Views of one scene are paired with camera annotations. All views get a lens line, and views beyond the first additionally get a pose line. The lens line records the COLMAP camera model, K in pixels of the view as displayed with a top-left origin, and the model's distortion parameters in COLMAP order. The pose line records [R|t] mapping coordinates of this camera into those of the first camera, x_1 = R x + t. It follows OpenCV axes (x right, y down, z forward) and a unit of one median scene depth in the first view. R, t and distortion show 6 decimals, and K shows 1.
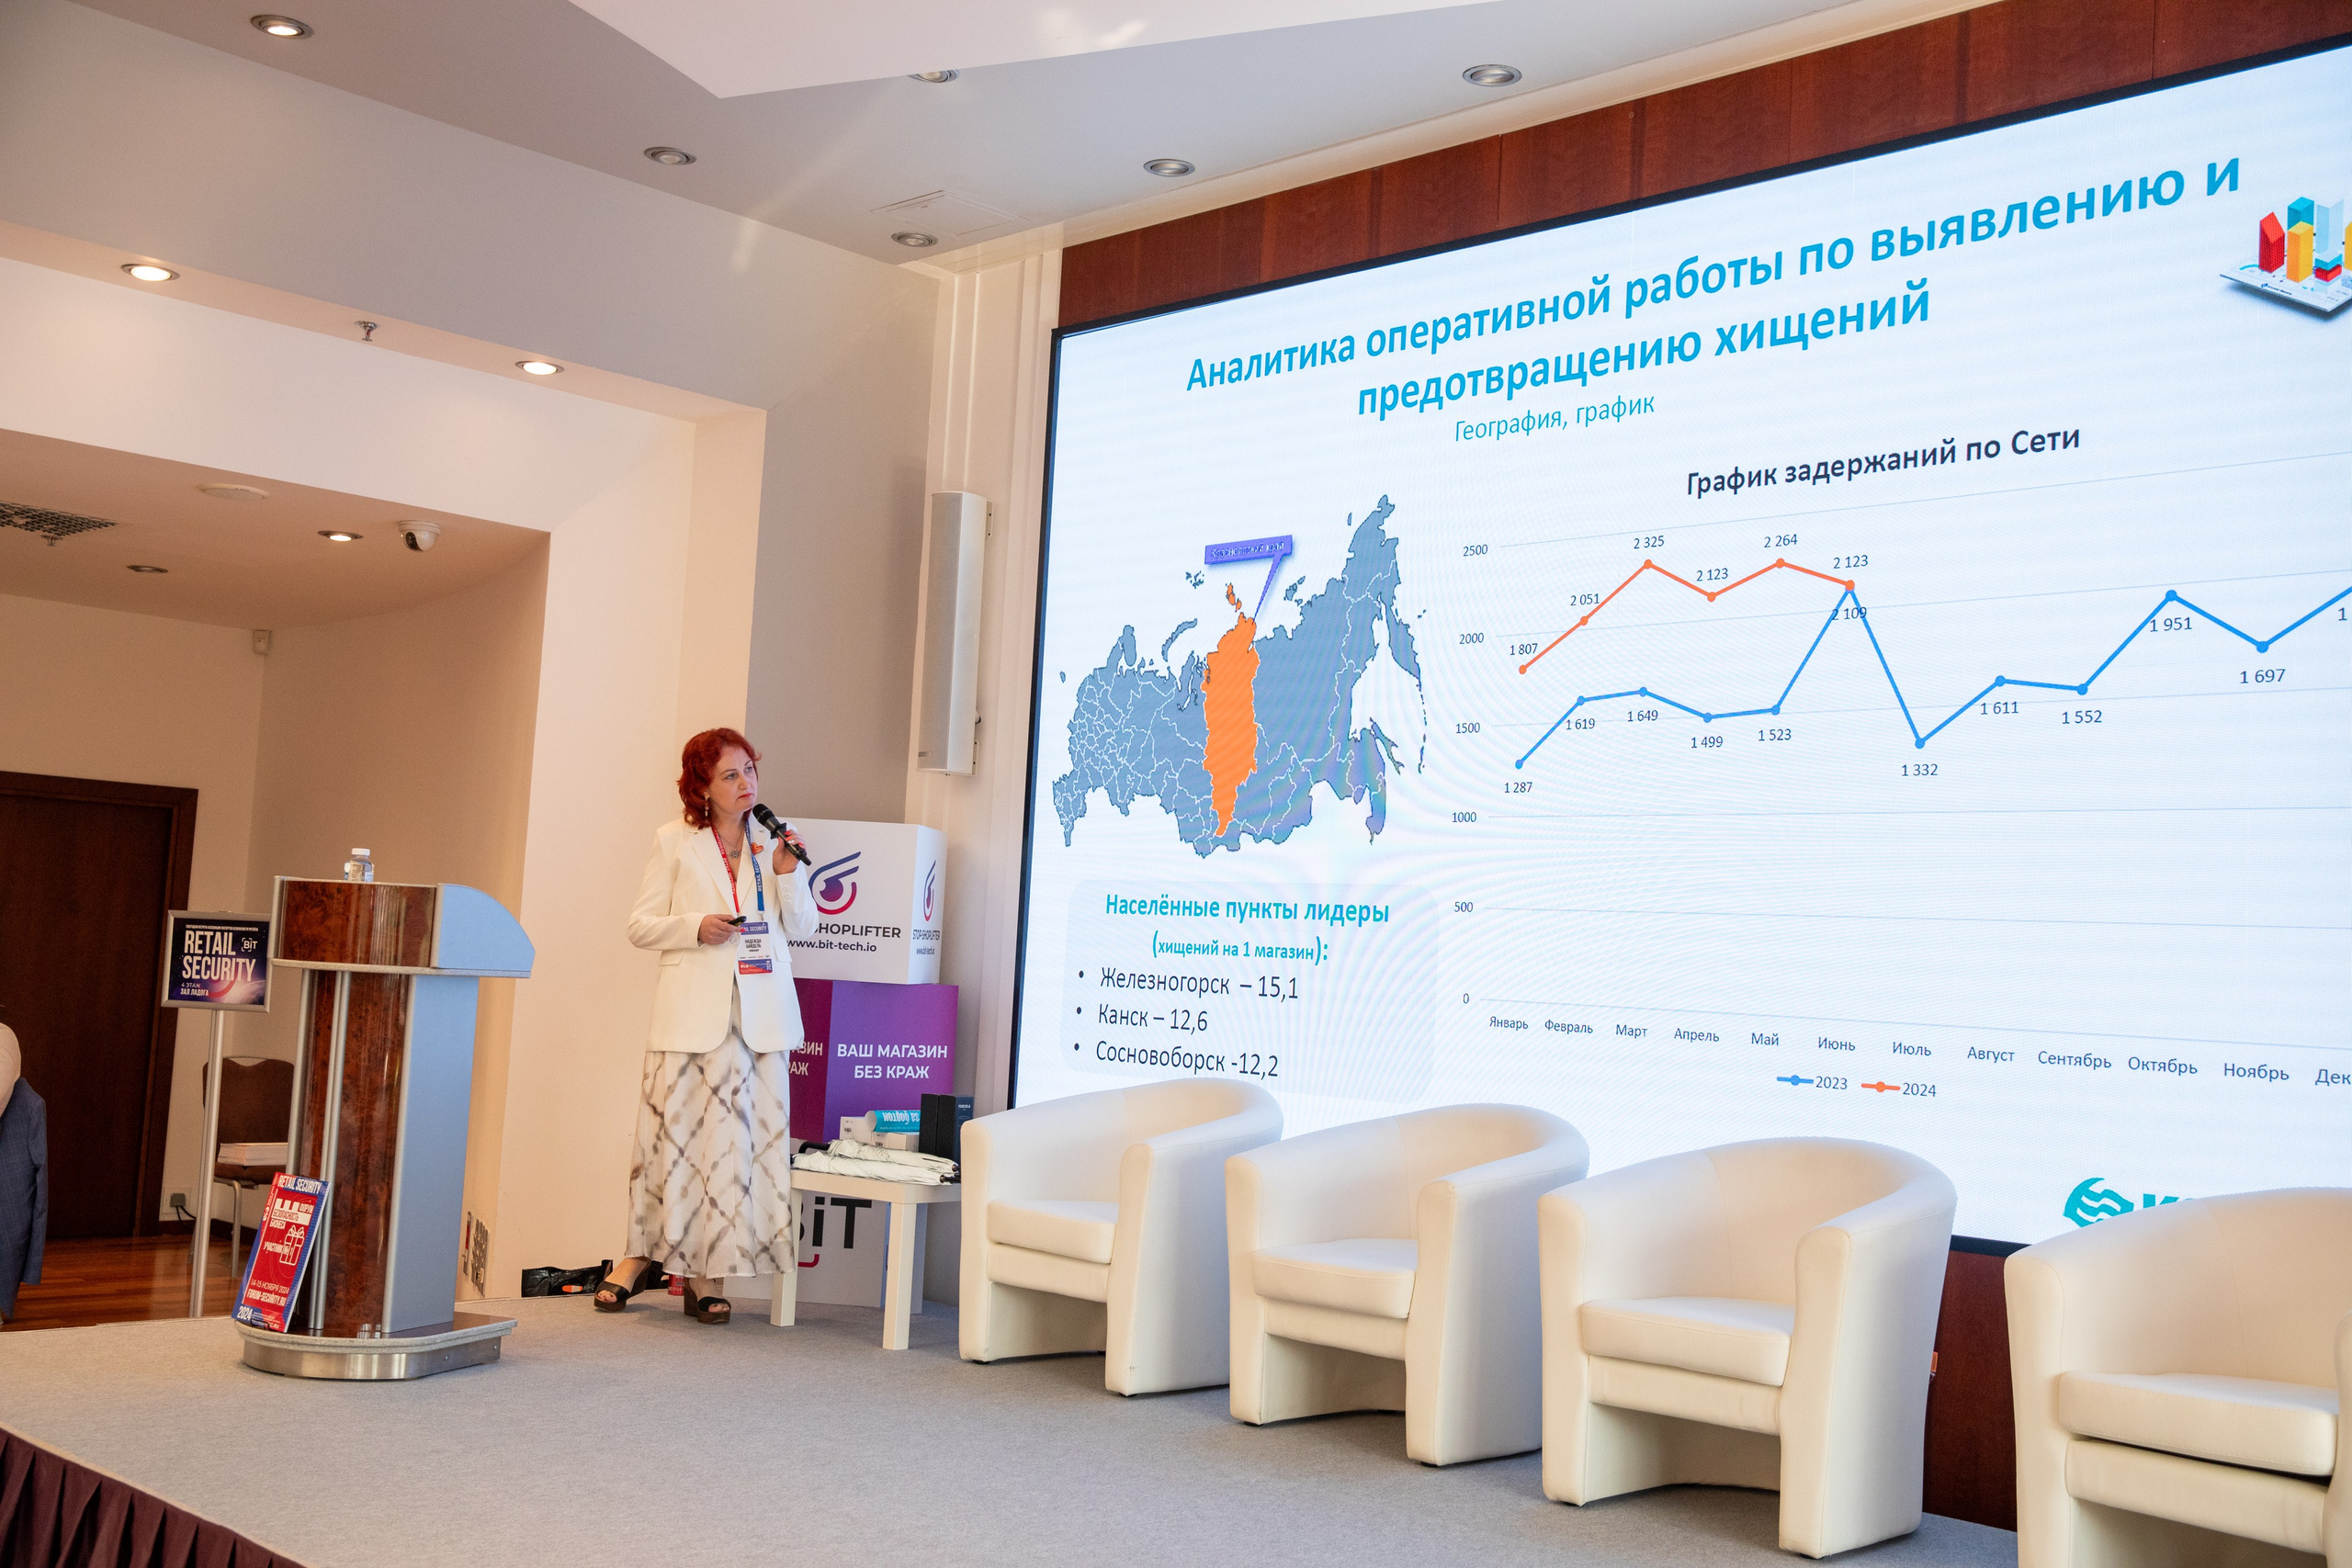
lens RADIAL K [[2382.8, 0, 1176.0], [0, 2382.8, 784.0], [0, 0, 1]] dist [-0.002318, 0.015742]
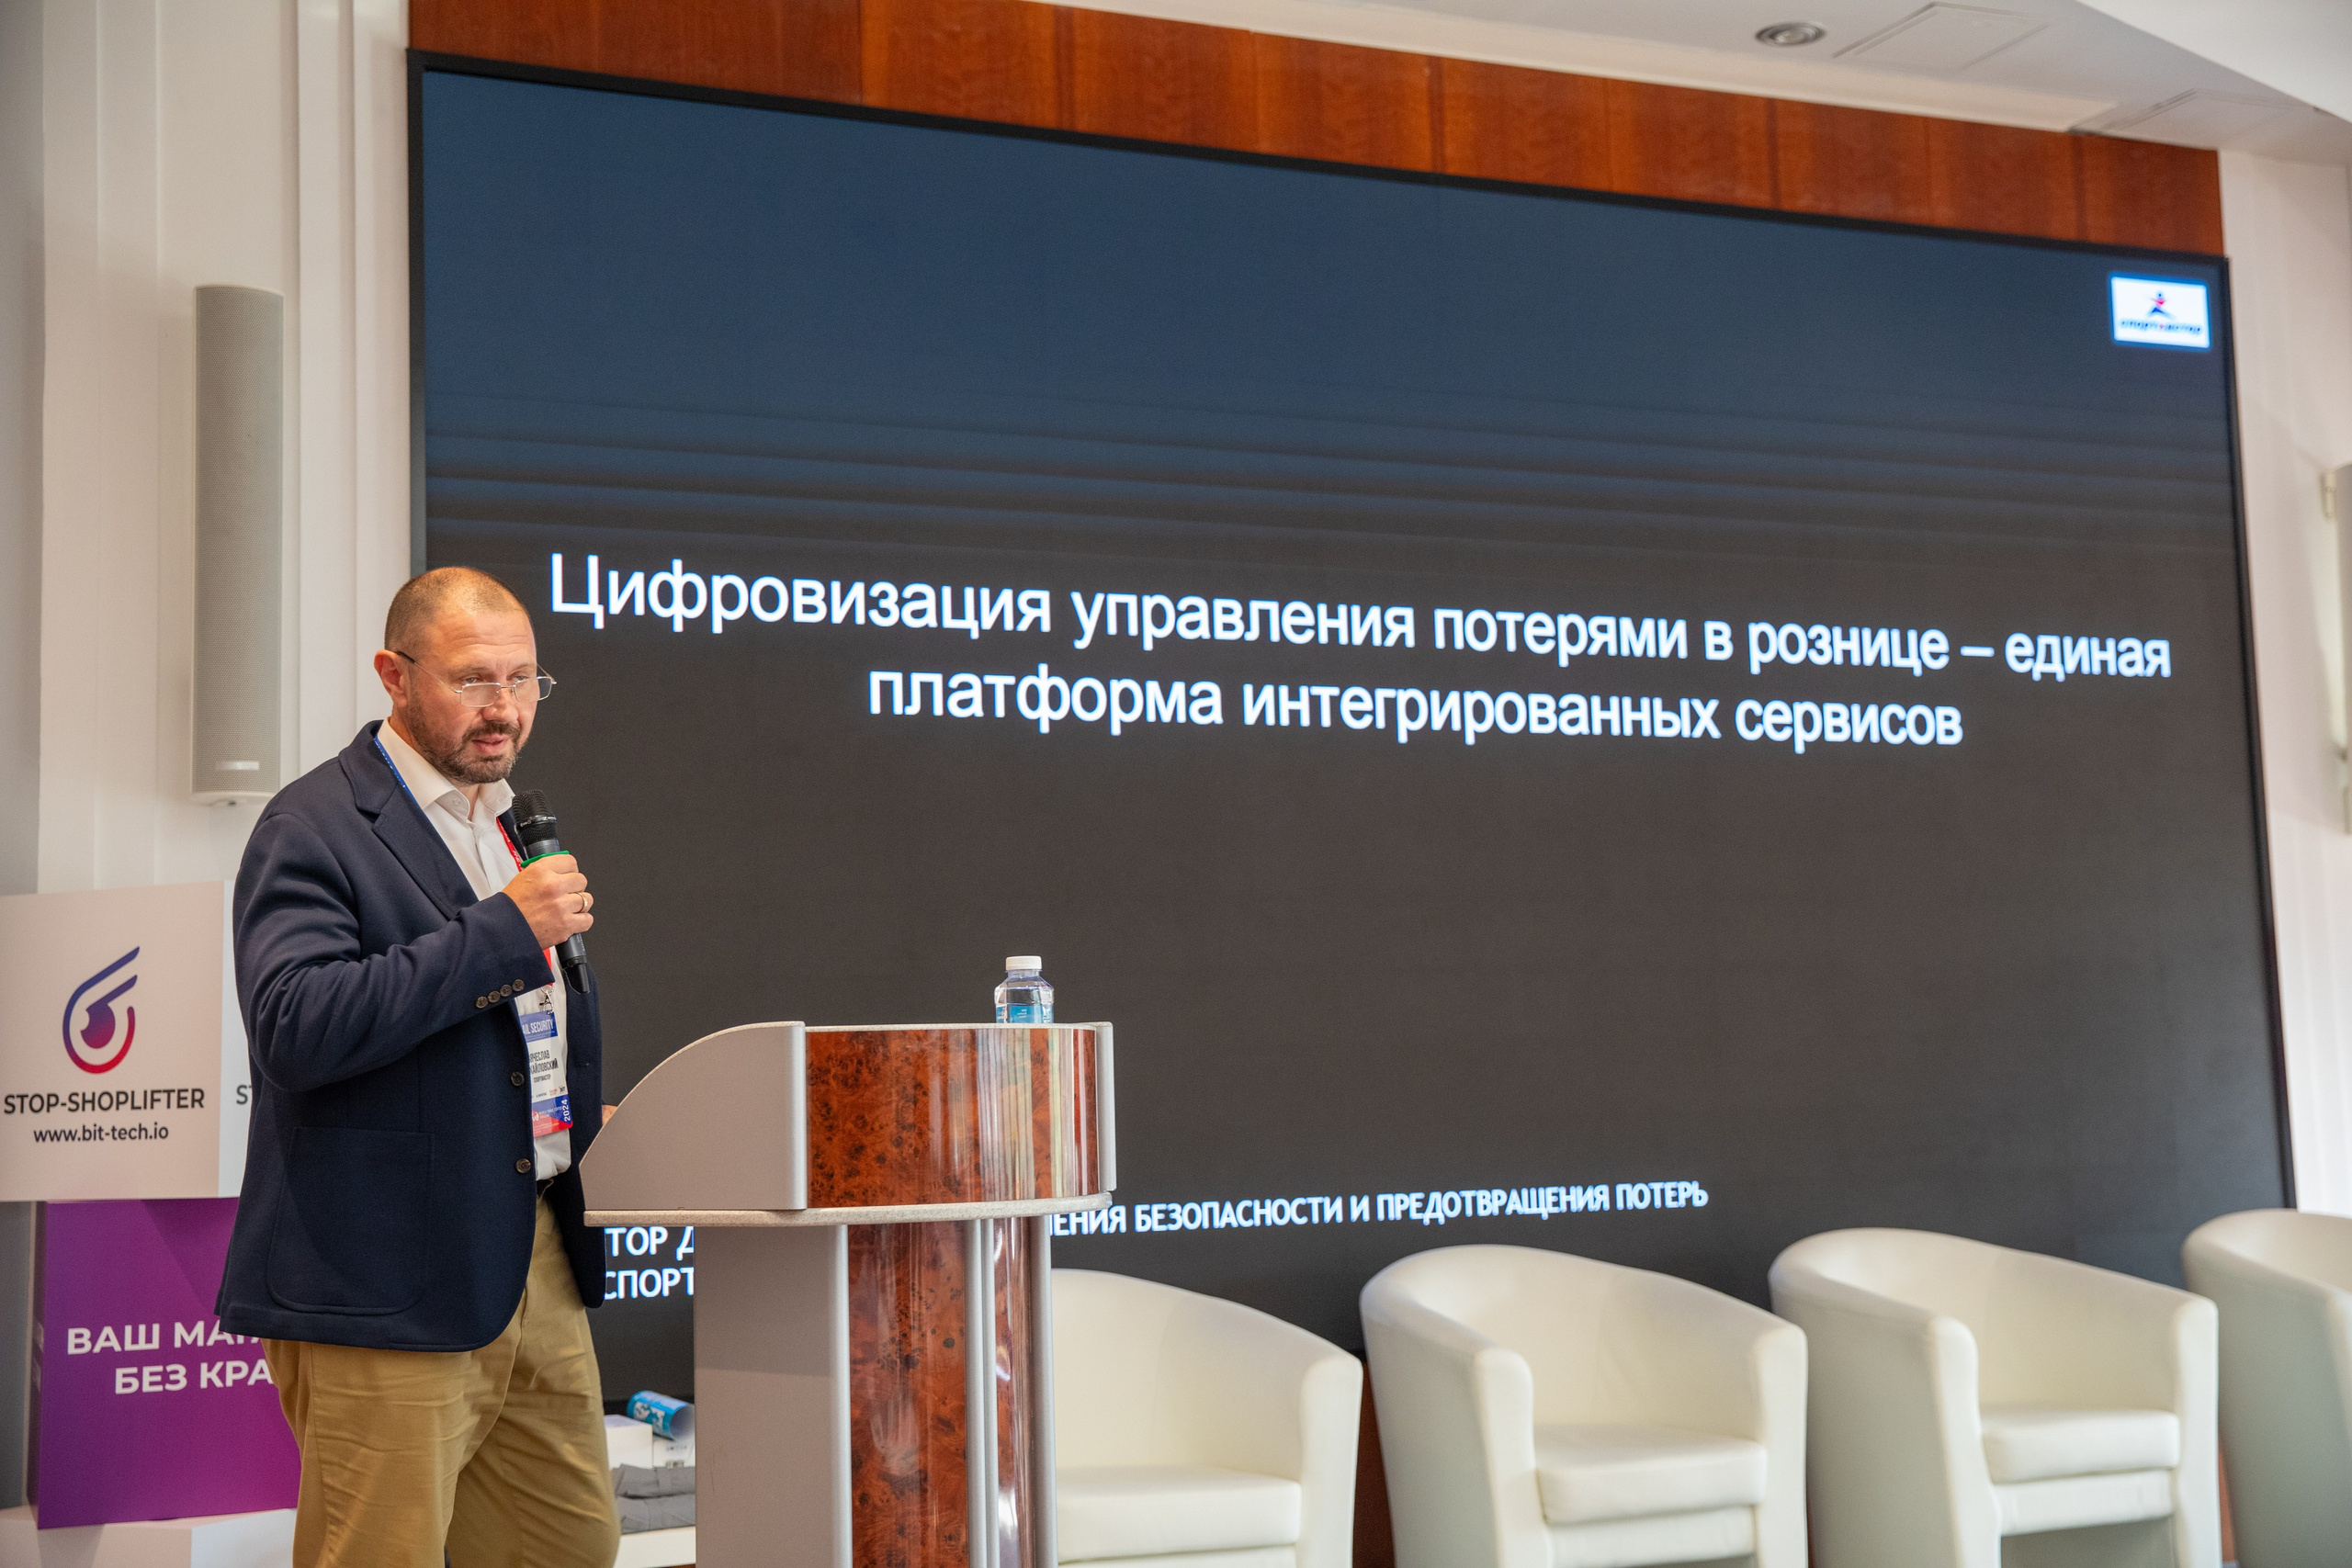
lens RADIAL K [[2950.8, 0, 1169.3], [0, 2950.8, 781.5], [0, 0, 1]] dist [0.050243, 0.125345]
pose [[0.366472, 0.039183, 0.929604, -0.715319], [-0.026347, 0.999149, -0.031727, 0.007668], [-0.930056, -0.012865, 0.367193, 0.607697]]
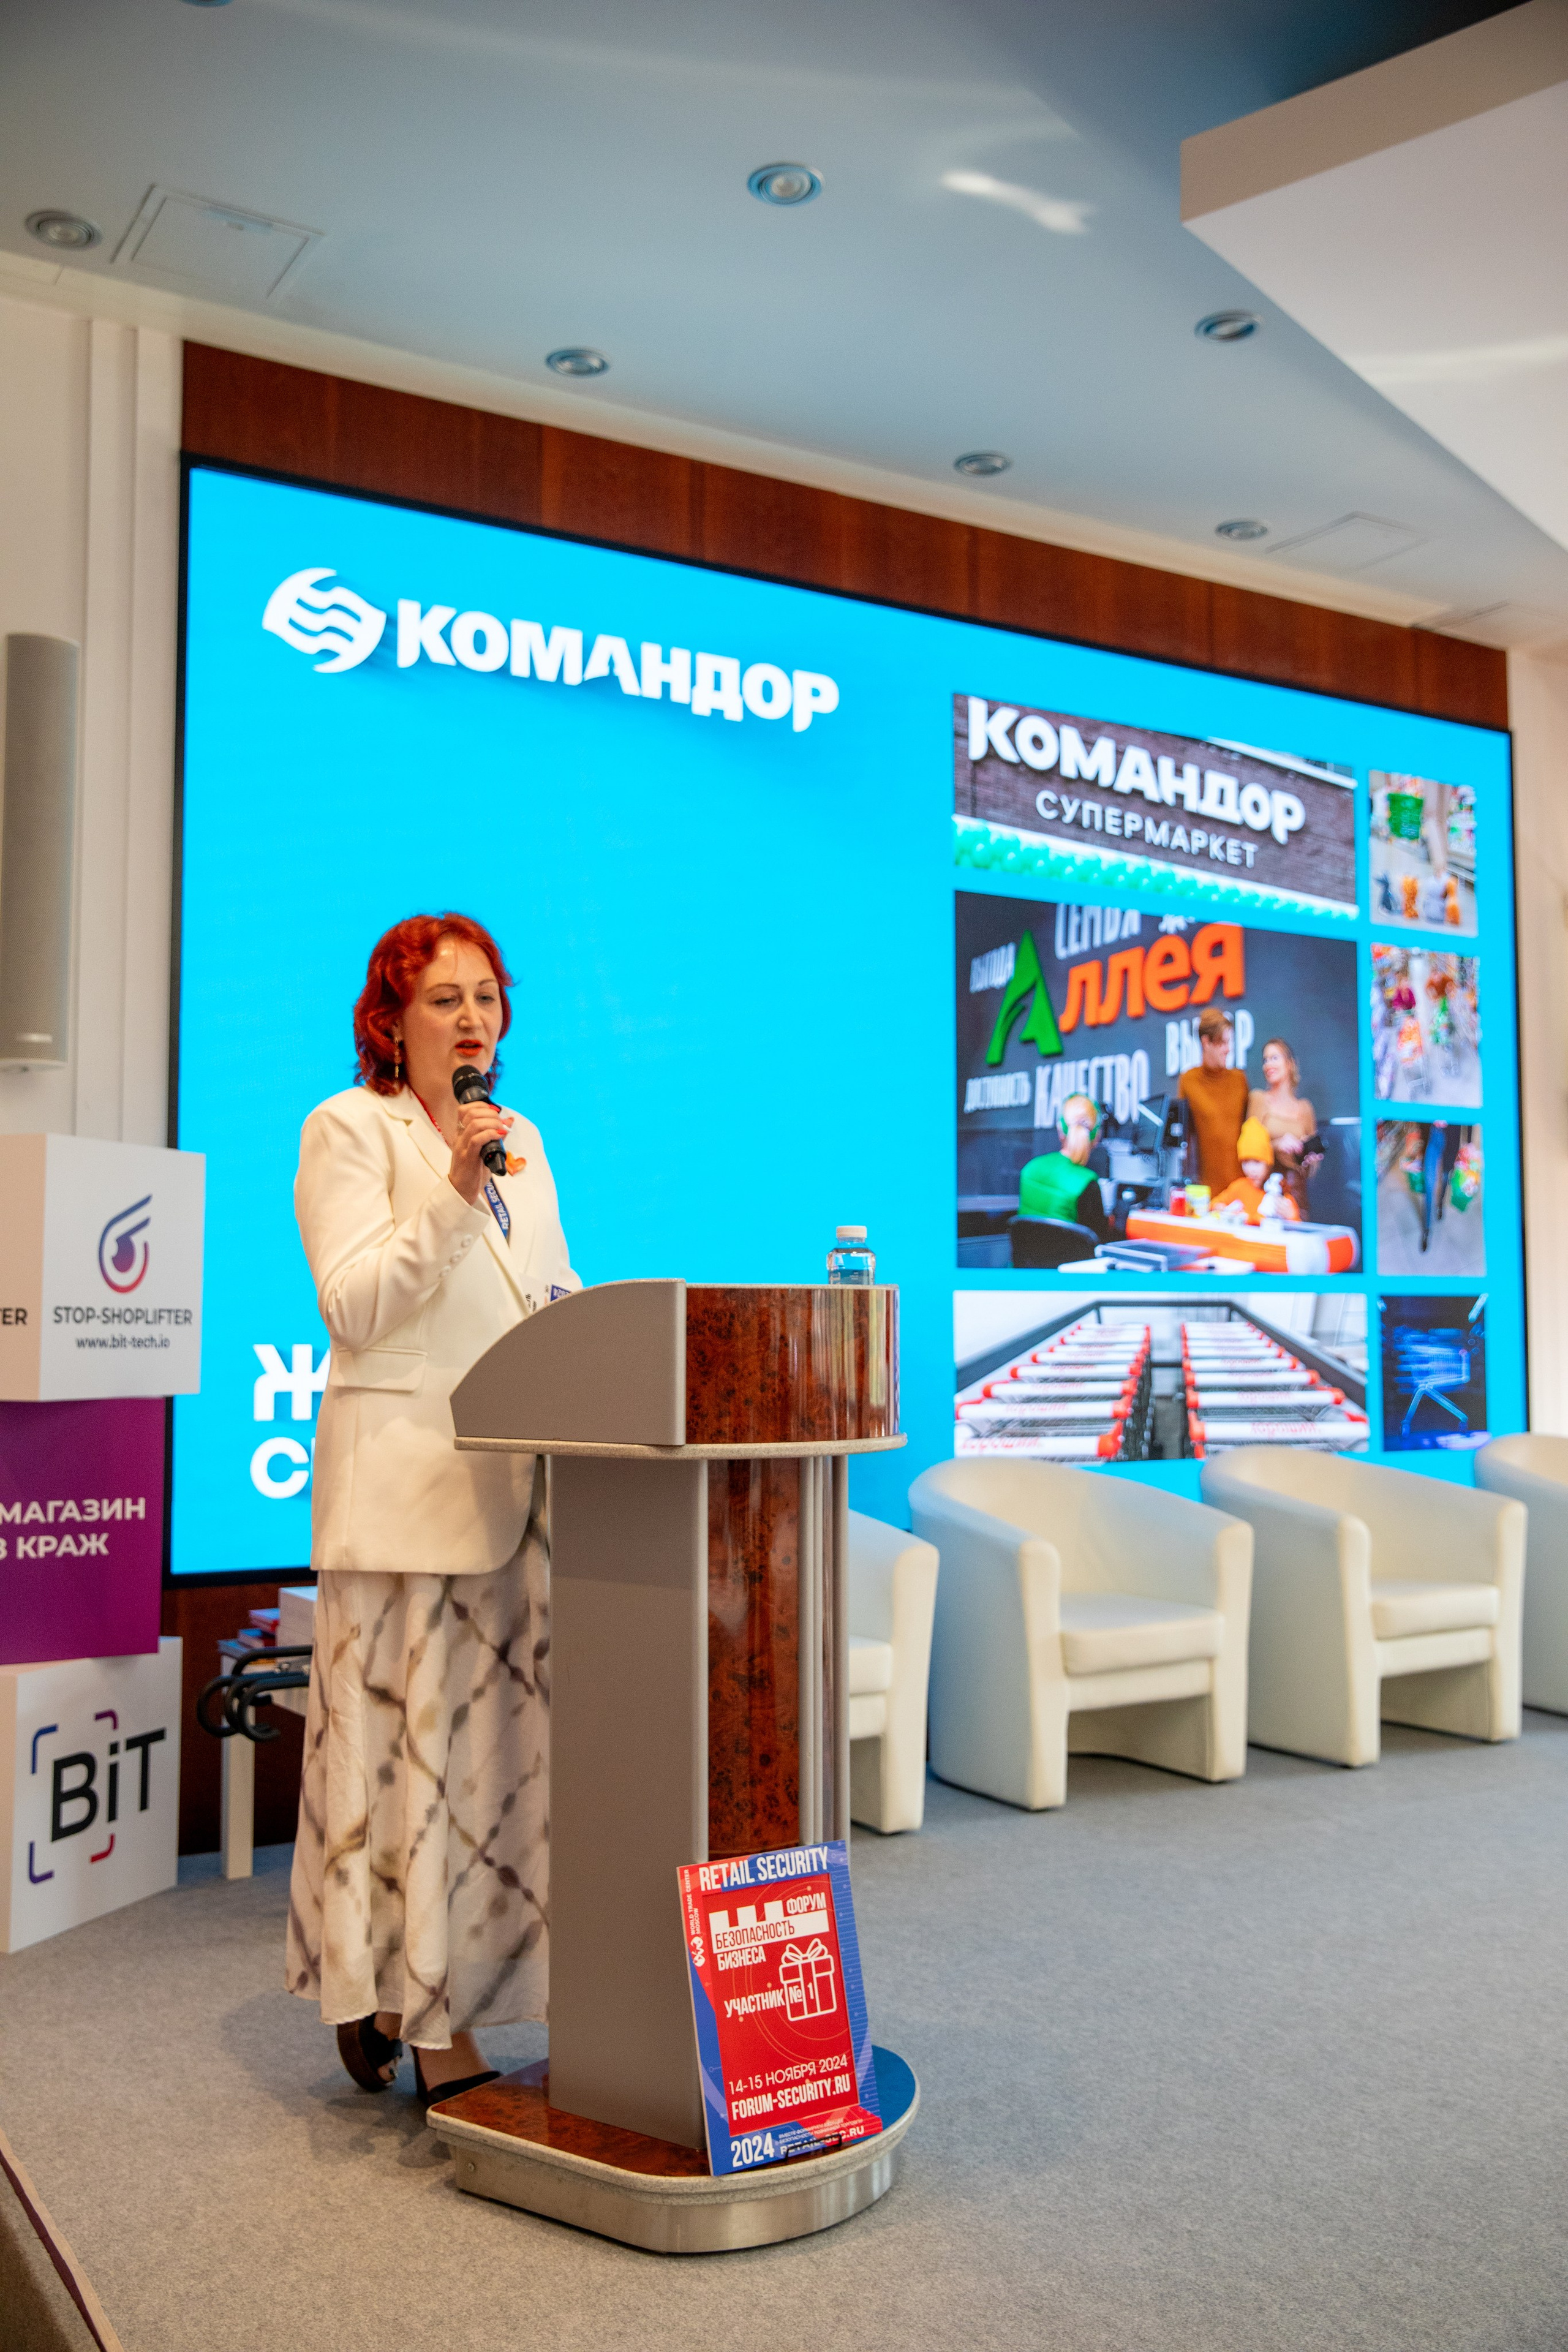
lens RADIAL K [[2098.0, 0, 778.3], [0, 2098.0, 1188.0], [0, 0, 1]] dist [-0.047810, 0.095436]
pose [[0.254124, 0.008683, 0.967133, -0.657539], [-0.062861, 0.997994, 0.007558, 0.012355], [-0.965127, -0.062716, 0.254160, 0.720222]]
